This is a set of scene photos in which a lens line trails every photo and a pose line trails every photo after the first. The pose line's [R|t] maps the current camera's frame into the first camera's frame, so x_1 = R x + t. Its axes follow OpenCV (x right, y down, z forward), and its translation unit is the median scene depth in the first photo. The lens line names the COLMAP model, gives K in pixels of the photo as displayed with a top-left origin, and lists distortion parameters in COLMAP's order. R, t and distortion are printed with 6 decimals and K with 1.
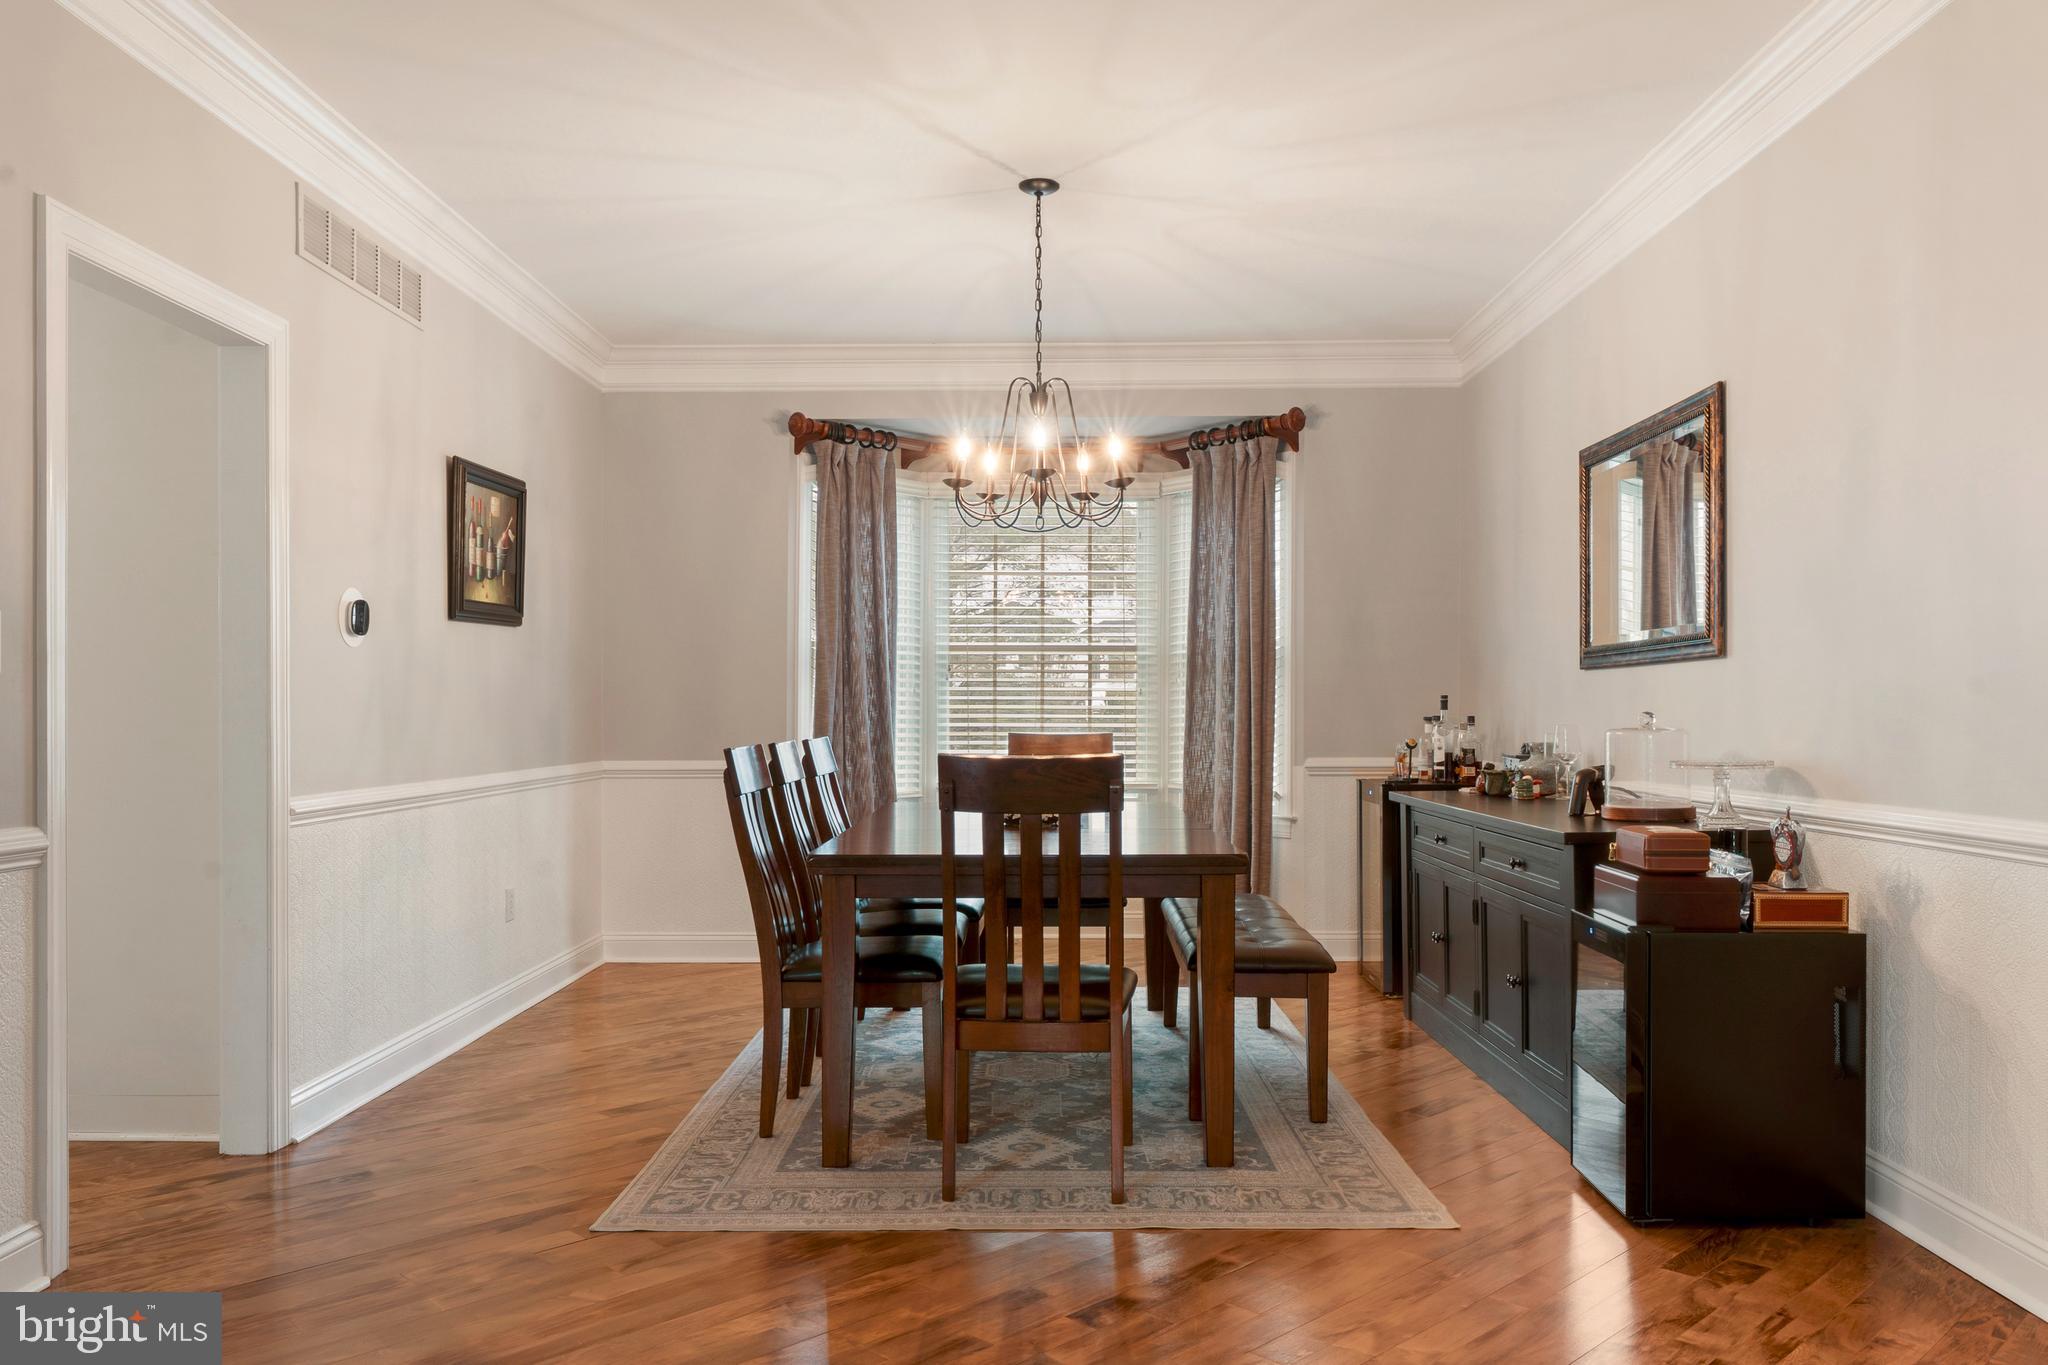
lens RADIAL K [[1488.8, 0, 1036.4], [0, 1488.8, 698.0], [0, 0, 1]] dist [0.009061, 0.001553]
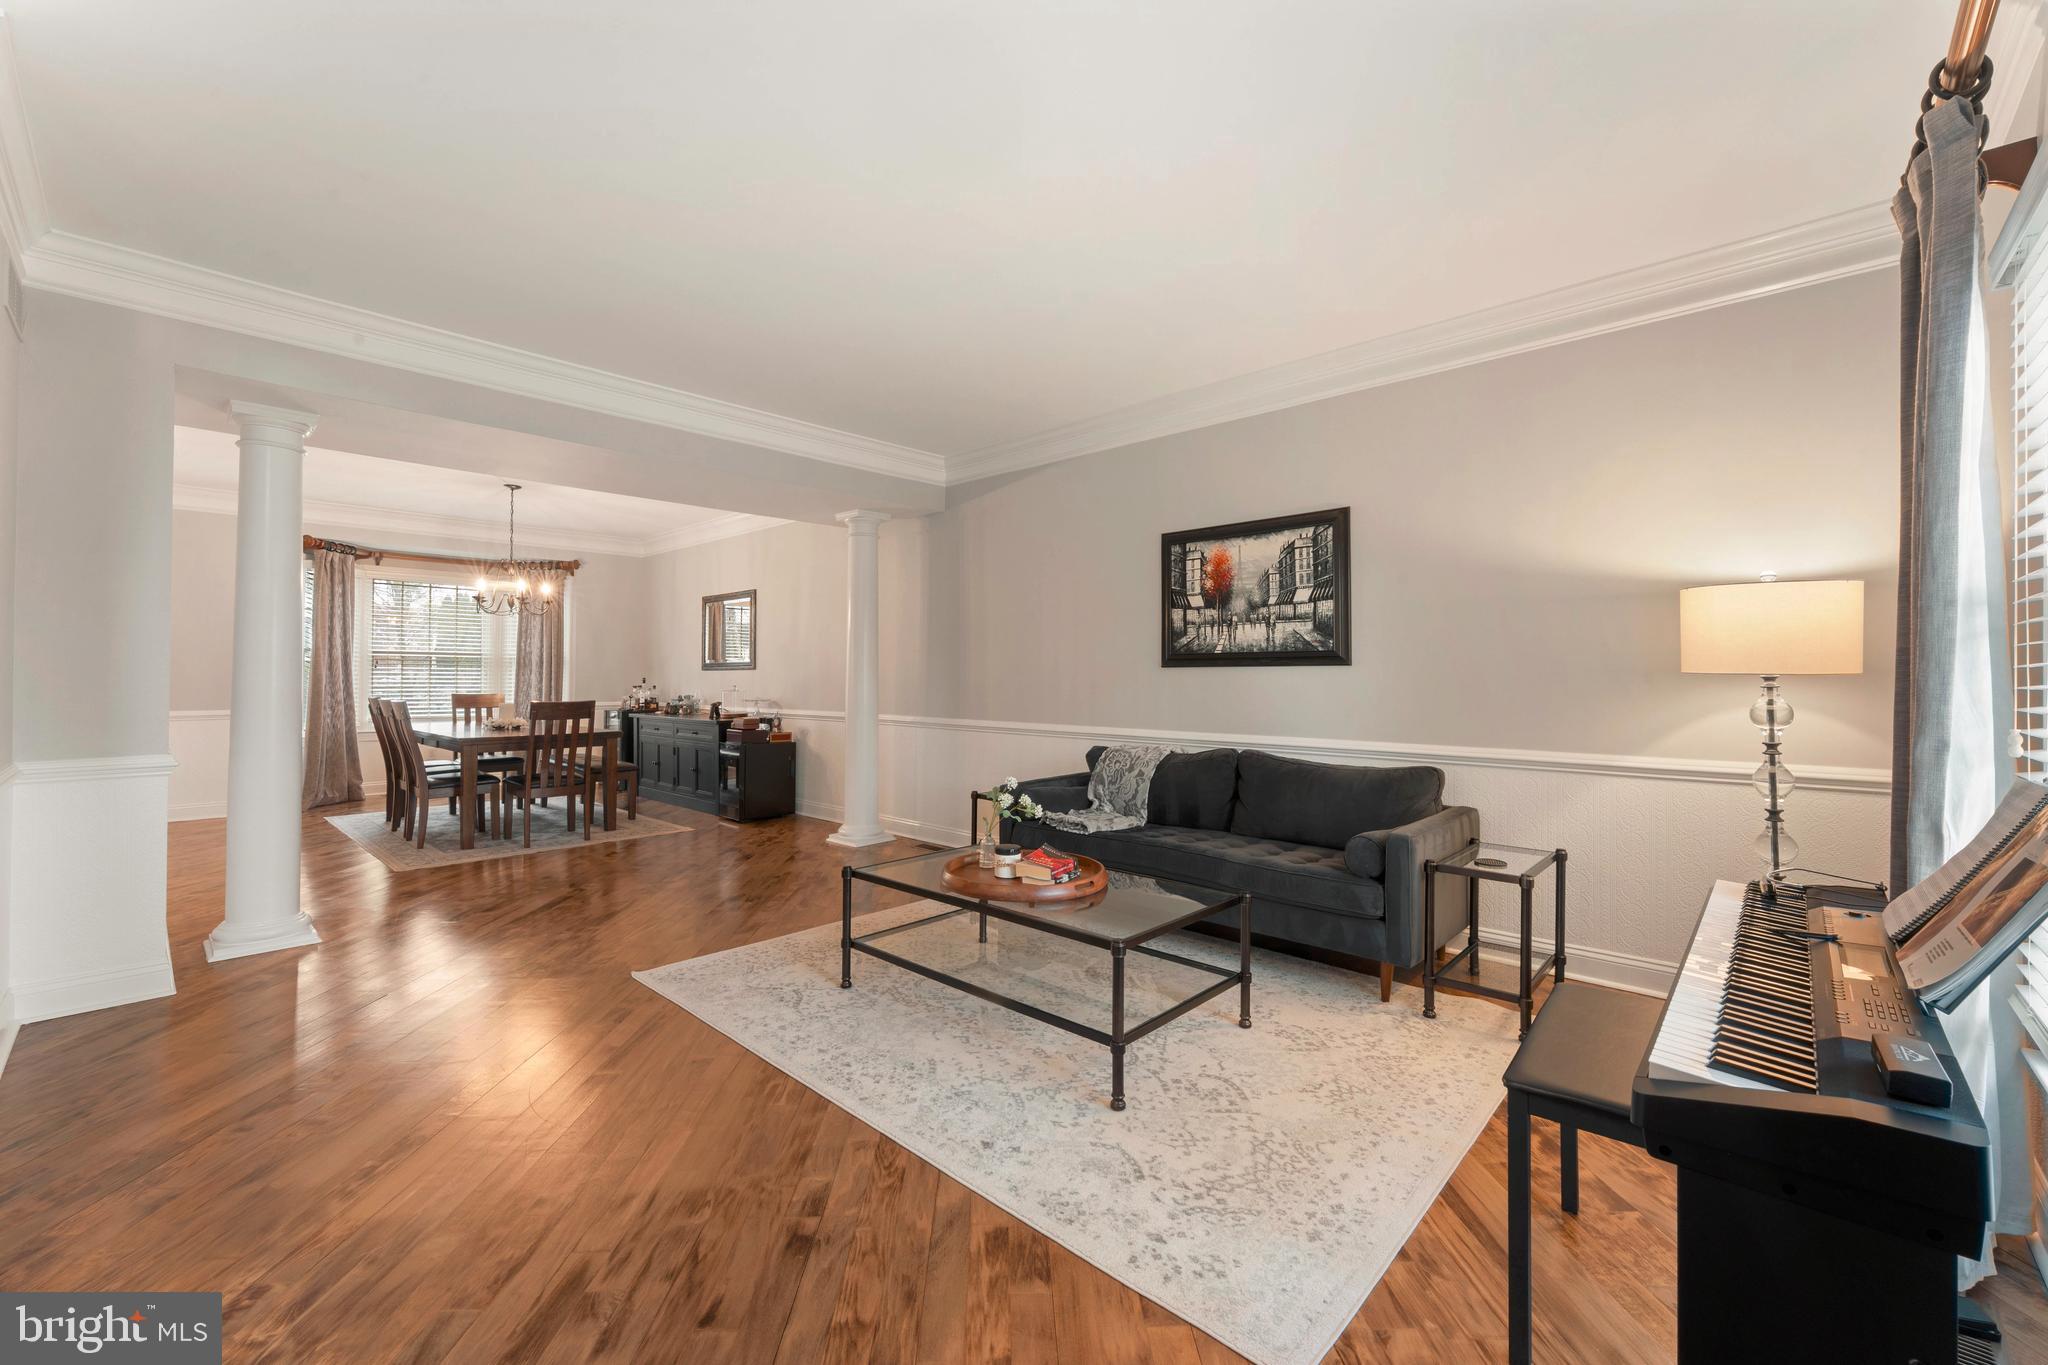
lens RADIAL K [[823.5, 0, 1029.7], [0, 823.5, 674.6], [0, 0, 1]] dist [-0.002860, -0.000824]
pose [[0.675225, 0.004196, 0.737600, -0.396395], [-0.010080, 0.999943, 0.003540, -0.021911], [-0.737543, -0.009825, 0.675228, -0.578928]]
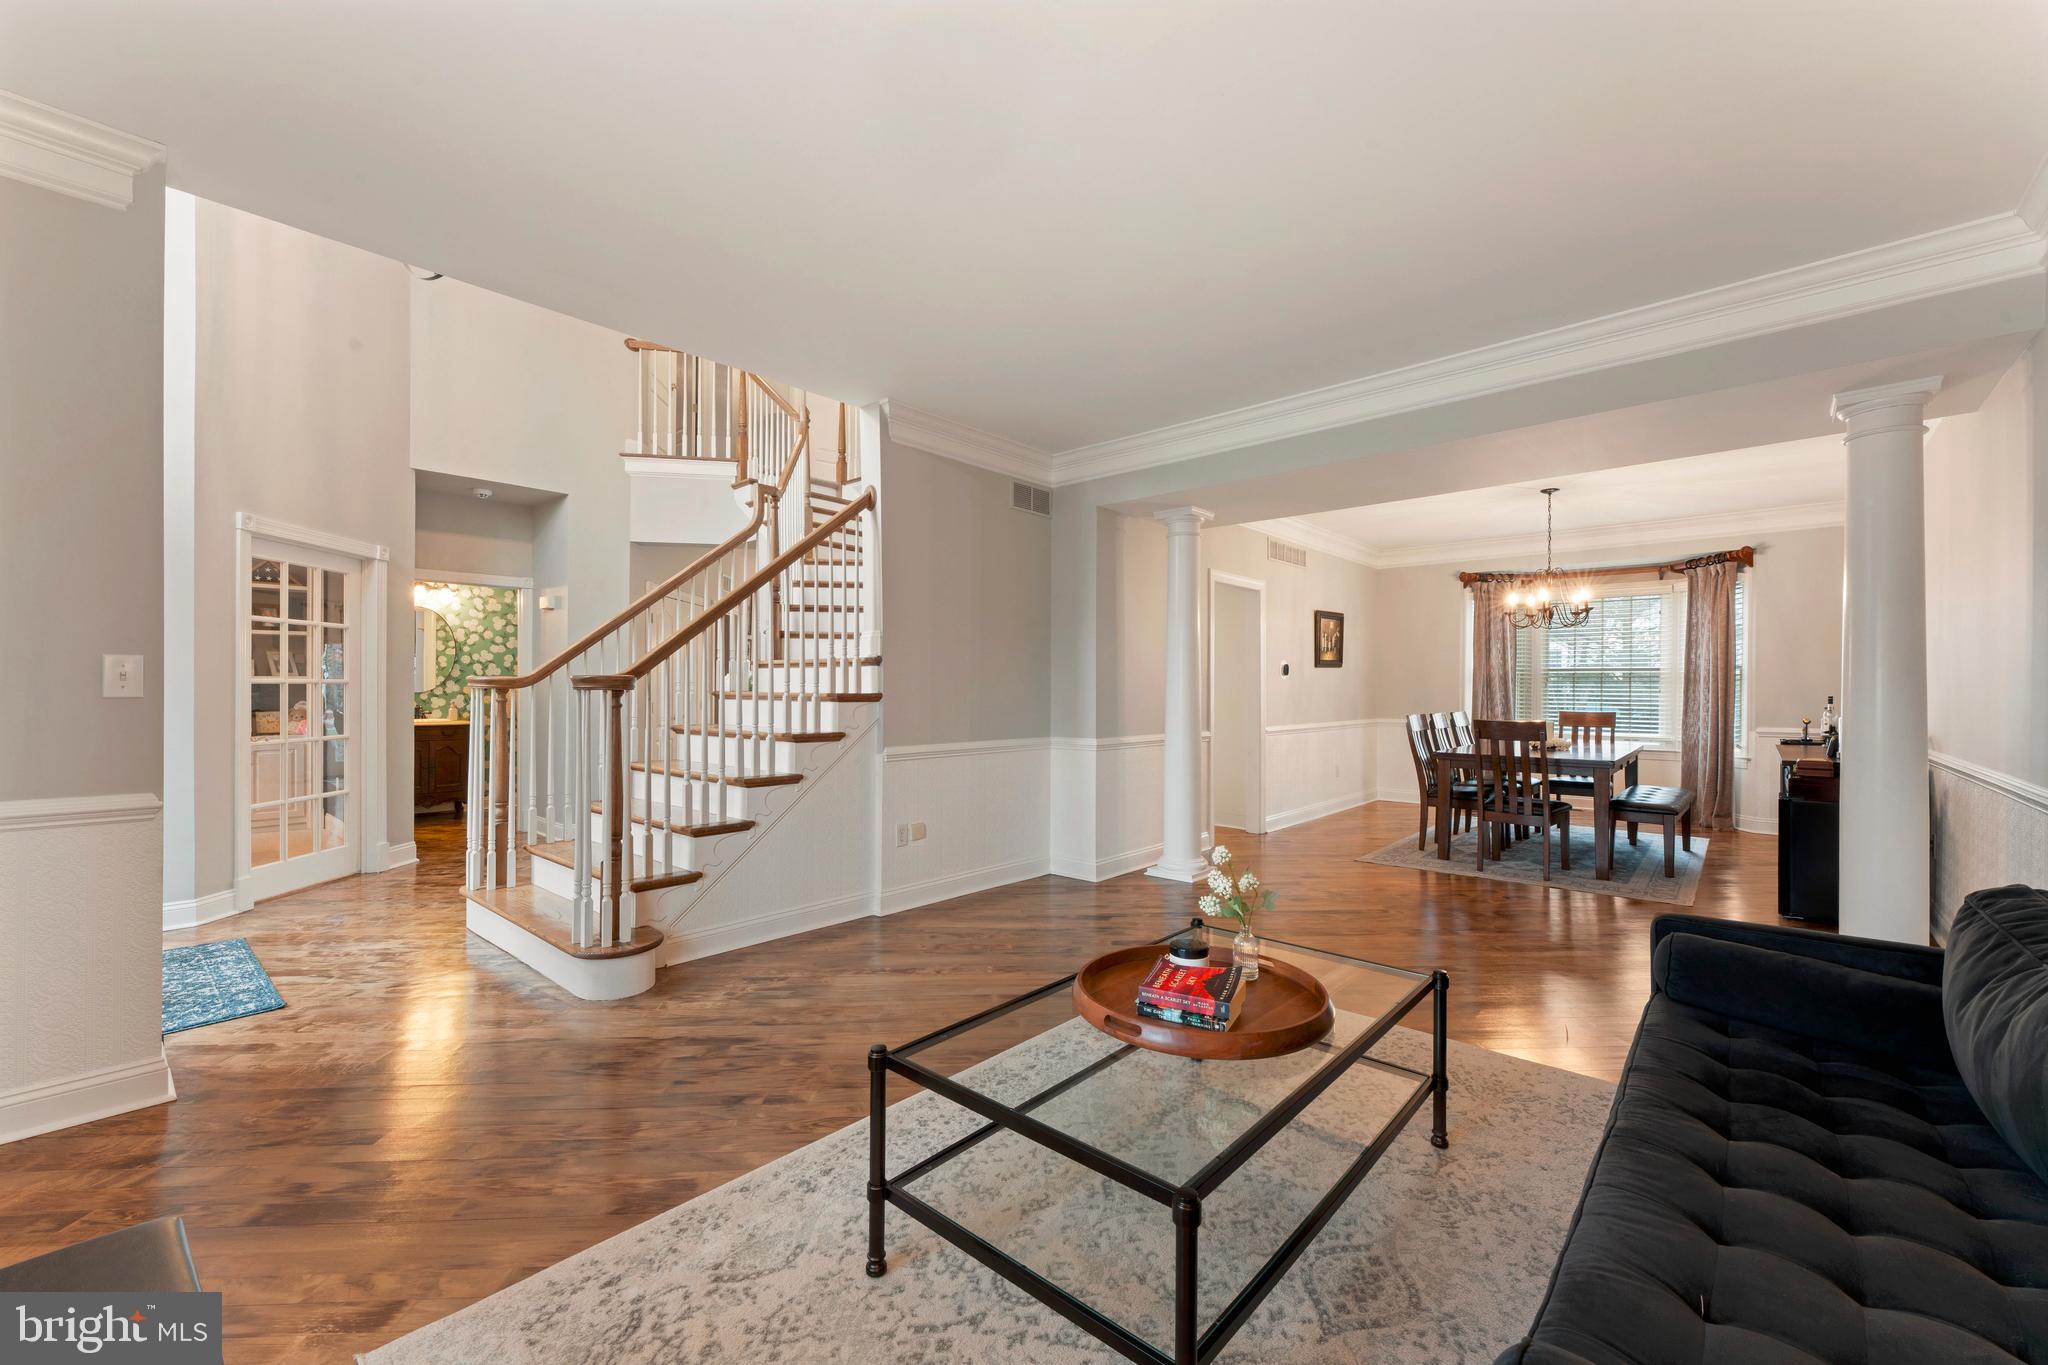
lens RADIAL K [[823.5, 0, 1023.8], [0, 823.5, 687.8], [0, 0, 1]] dist [-0.002860, -0.000824]
pose [[0.749149, 0.003700, -0.662391, 0.221071], [0.000975, 0.999977, 0.006689, -0.023550], [0.662401, -0.005657, 0.749128, -0.523761]]
